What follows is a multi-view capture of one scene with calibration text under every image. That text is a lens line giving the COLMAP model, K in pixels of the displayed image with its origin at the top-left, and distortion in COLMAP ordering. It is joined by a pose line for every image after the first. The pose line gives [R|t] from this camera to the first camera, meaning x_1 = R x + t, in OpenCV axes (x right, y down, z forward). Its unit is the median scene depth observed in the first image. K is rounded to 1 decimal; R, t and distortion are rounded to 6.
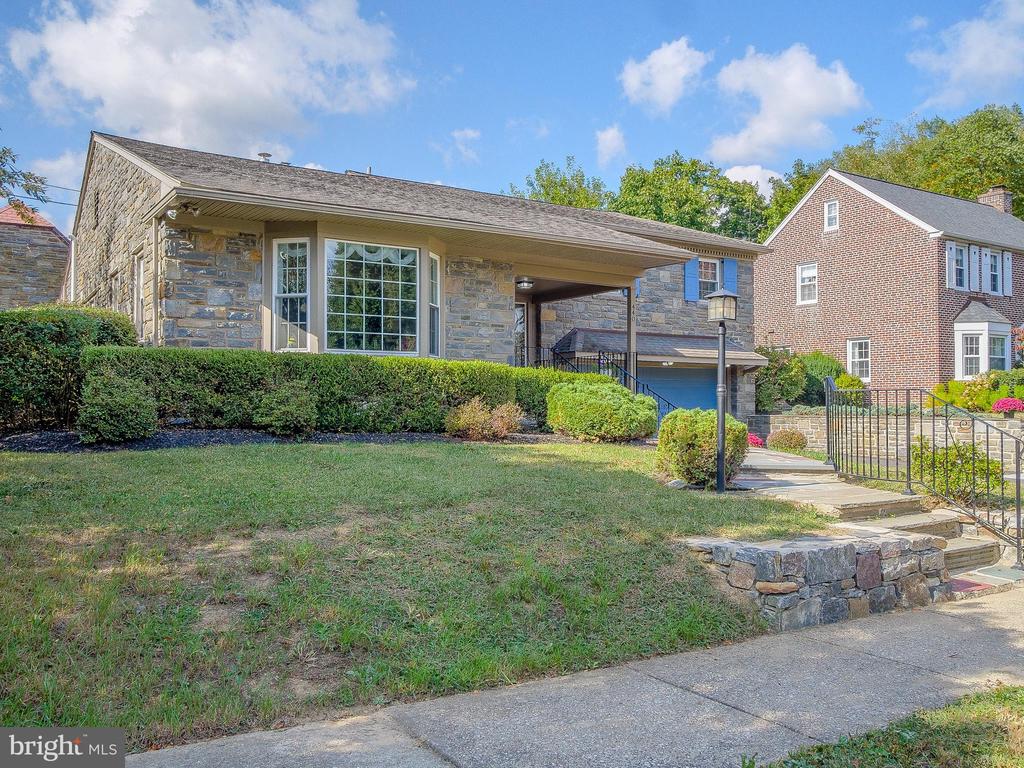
lens RADIAL K [[830.7, 0, 512.0], [0, 830.7, 384.0], [0, 0, 1]] dist [0.009974, 0.007206]
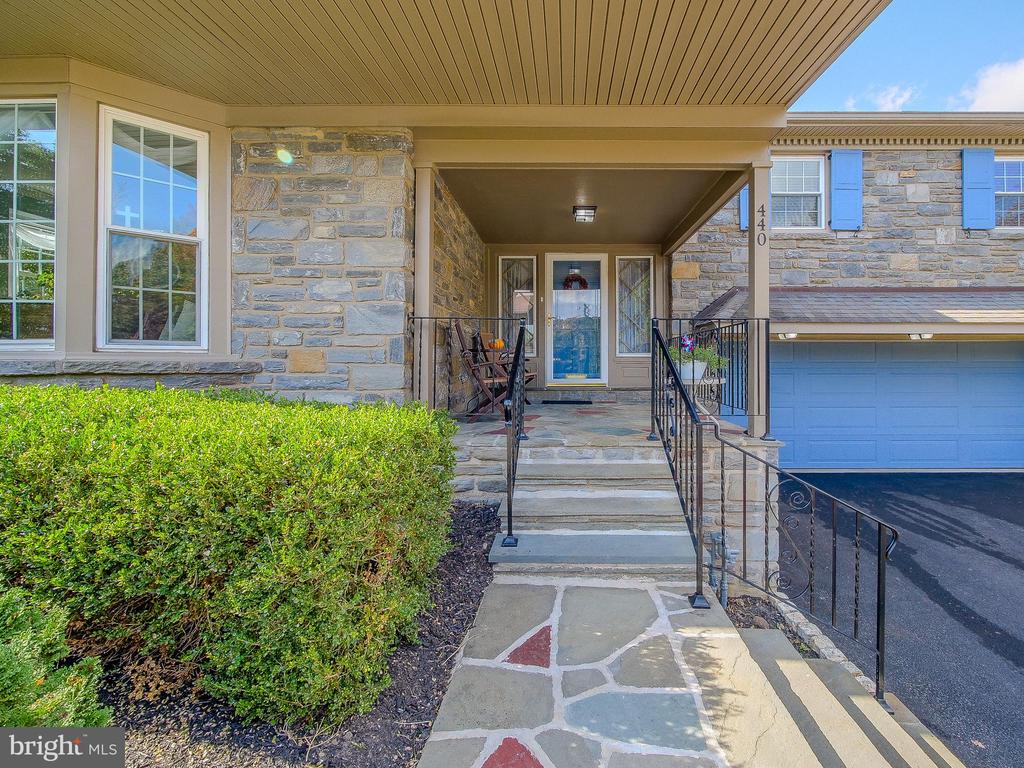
lens RADIAL K [[449.9, 0, 558.3], [0, 449.9, 354.4], [0, 0, 1]] dist [-0.001073, -0.000210]
pose [[0.840384, -0.006807, -0.541949, 0.221482], [0.014837, 0.999835, 0.010449, -0.028929], [0.541789, -0.016822, 0.840346, 0.913501]]
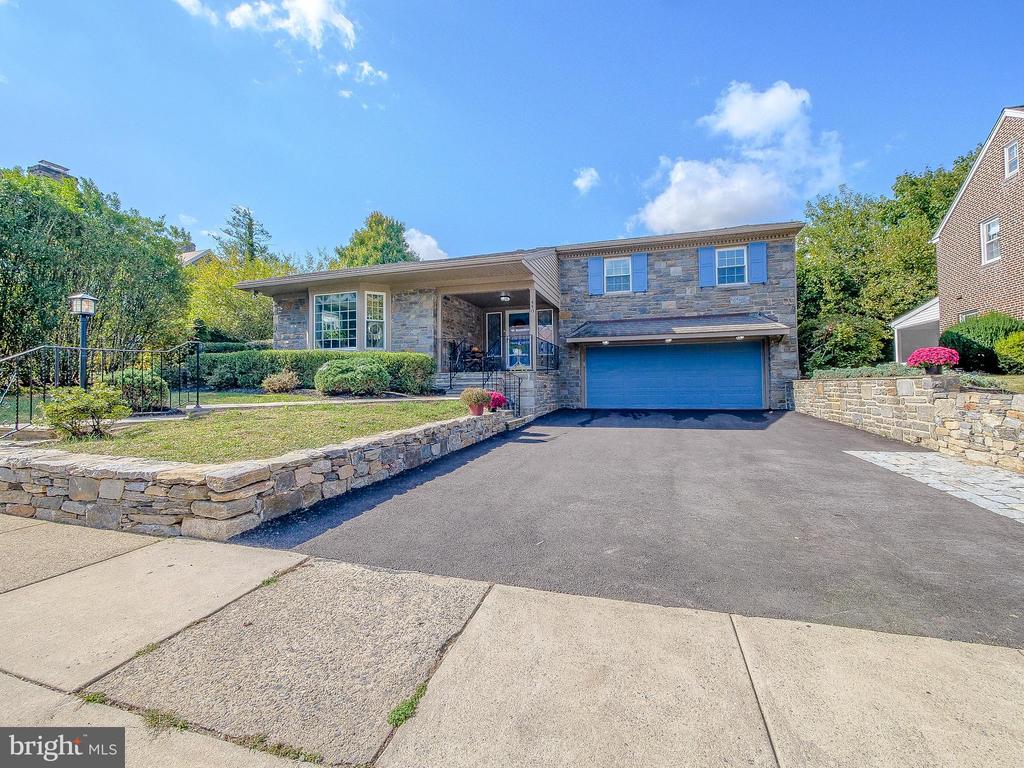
lens RADIAL K [[433.5, 0, 516.6], [0, 433.5, 372.7], [0, 0, 1]] dist [-0.001491, -0.000106]
pose [[0.651384, -0.033155, -0.758024, 0.816983], [0.028960, 0.999403, -0.018827, 0.045453], [0.758195, -0.009688, 0.651955, 0.618508]]
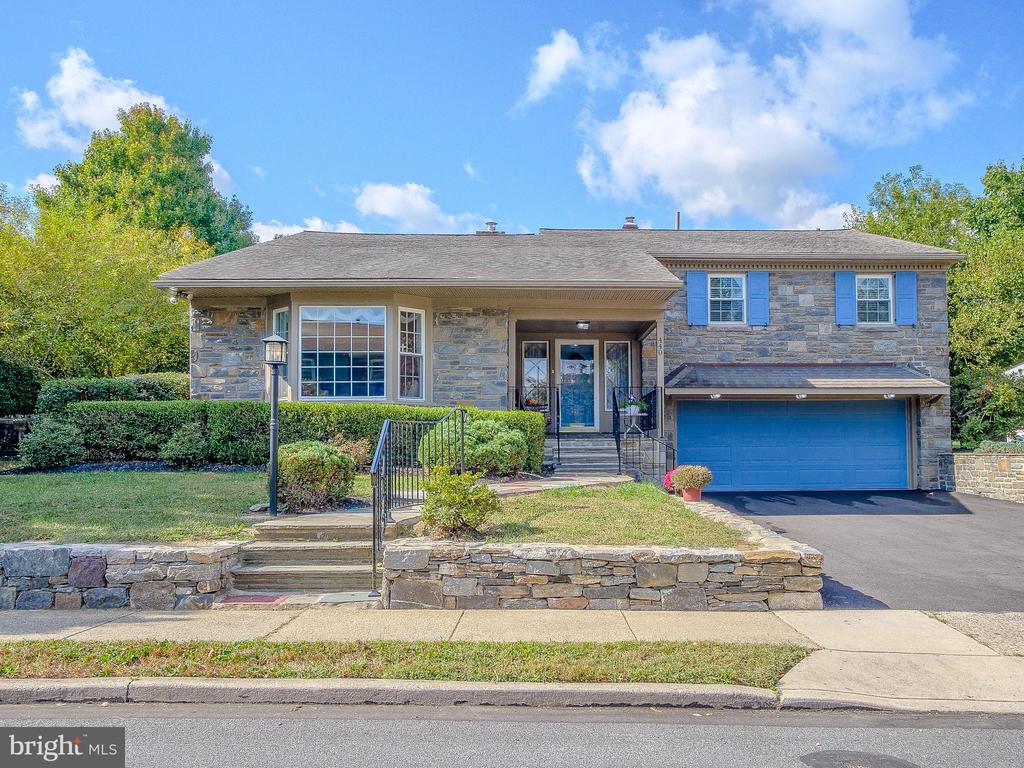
lens RADIAL K [[846.6, 0, 574.0], [0, 846.6, 402.5], [0, 0, 1]] dist [0.016373, 0.005497]
pose [[0.866369, -0.034036, -0.498243, 0.665844], [0.019106, 0.999203, -0.035034, 0.015253], [0.499039, 0.020833, 0.866329, 0.118290]]
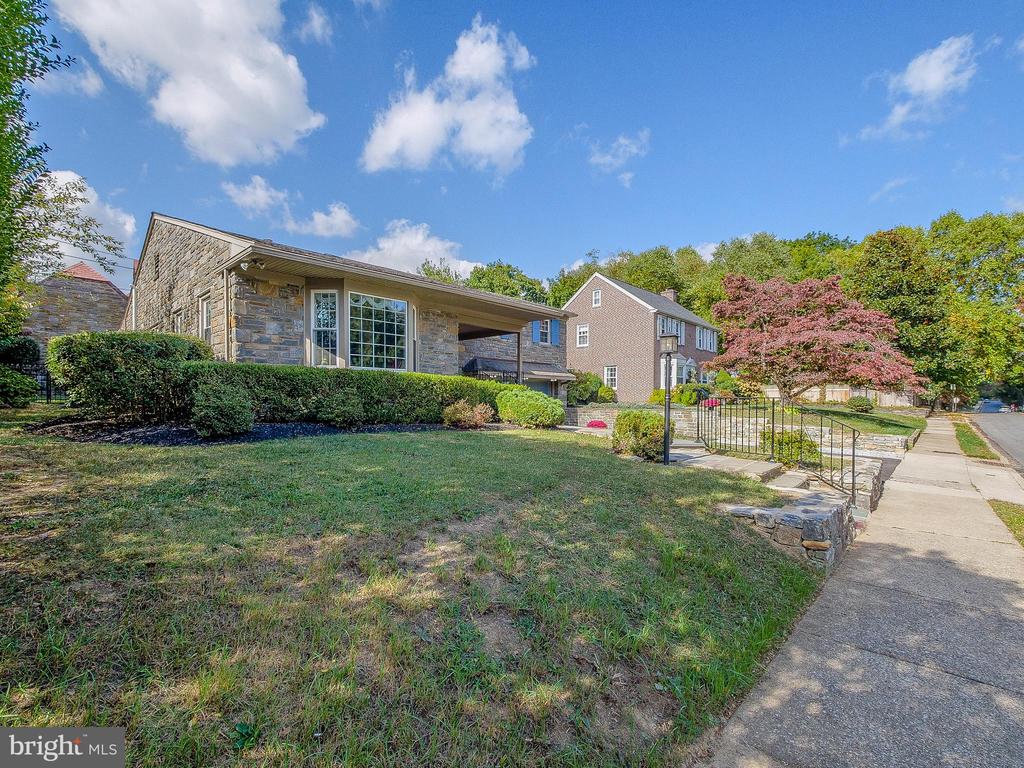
lens RADIAL K [[456.4, 0, 481.1], [0, 456.4, 401.2], [0, 0, 1]] dist [-0.002935, -0.000313]
pose [[0.978806, 0.001855, 0.204783, -0.145939], [-0.007531, 0.999609, 0.026942, -0.003500], [-0.204653, -0.027914, 0.978437, 0.143367]]
